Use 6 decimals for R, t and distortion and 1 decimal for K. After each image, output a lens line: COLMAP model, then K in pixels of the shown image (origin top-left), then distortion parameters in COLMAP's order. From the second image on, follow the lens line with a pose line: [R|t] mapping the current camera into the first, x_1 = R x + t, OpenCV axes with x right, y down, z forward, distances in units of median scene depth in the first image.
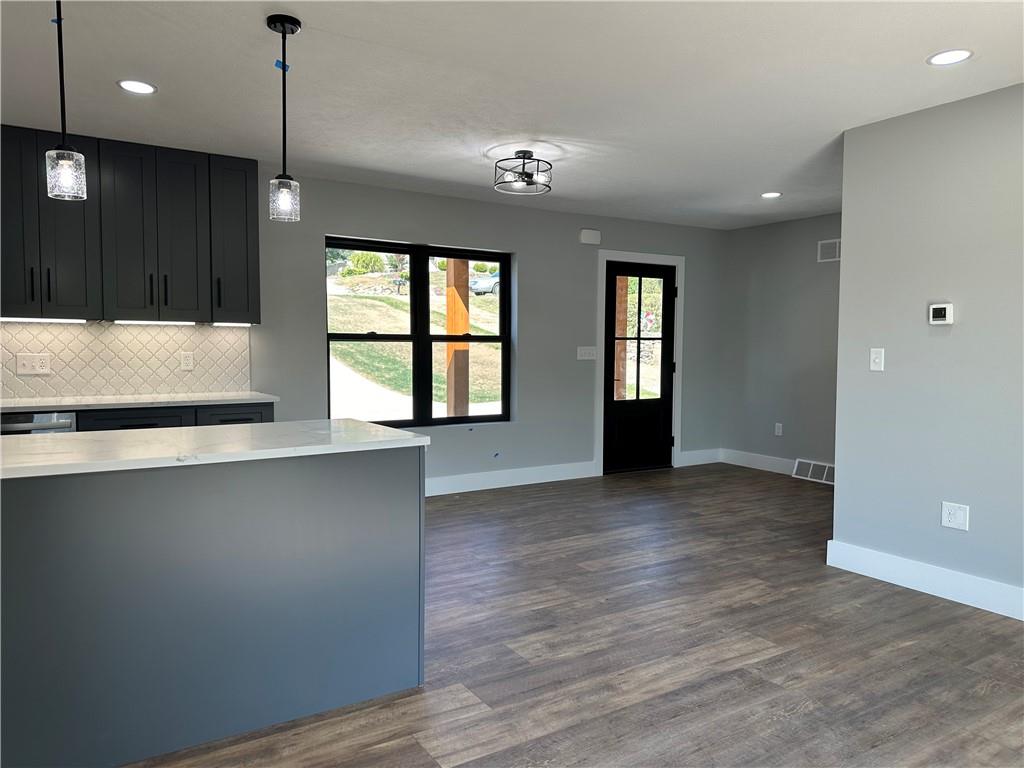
lens RADIAL K [[716.9, 0, 513.2], [0, 716.9, 379.7], [0, 0, 1]] dist [0.032353, -0.003495]
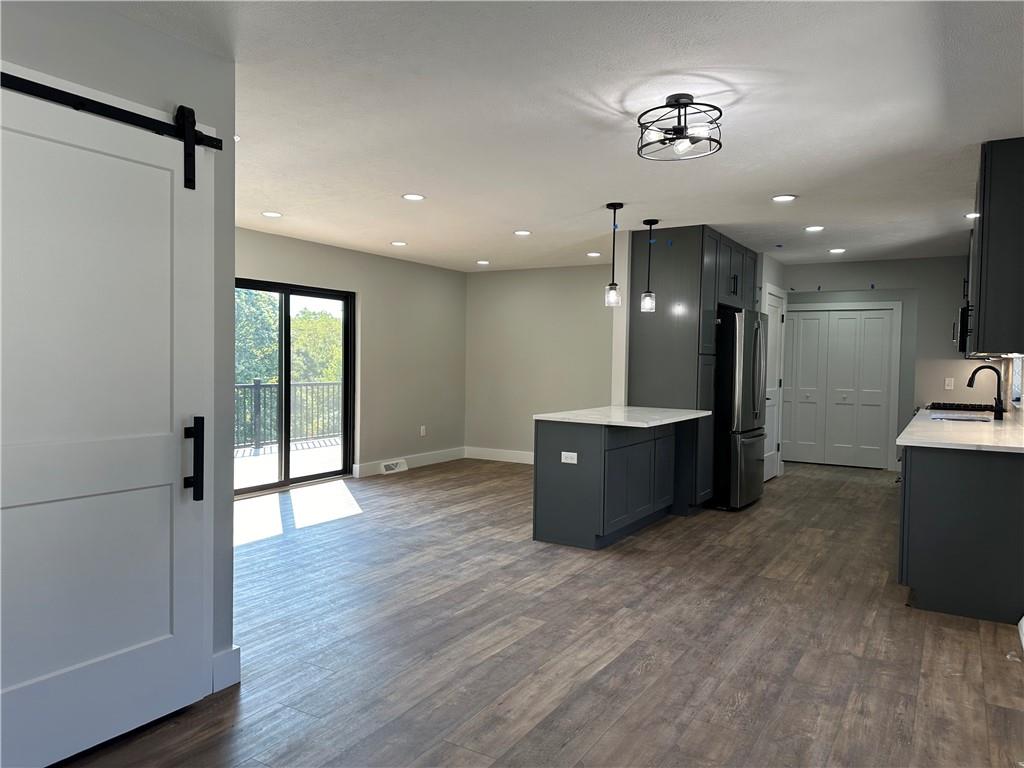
lens RADIAL K [[716.9, 0, 512.3], [0, 716.9, 386.1], [0, 0, 1]] dist [0.032353, -0.003495]
pose [[-0.898942, -0.001693, -0.438065, 0.535731], [-0.042897, 0.995527, 0.084181, -0.107773], [0.435963, 0.094465, -0.894993, 1.828393]]
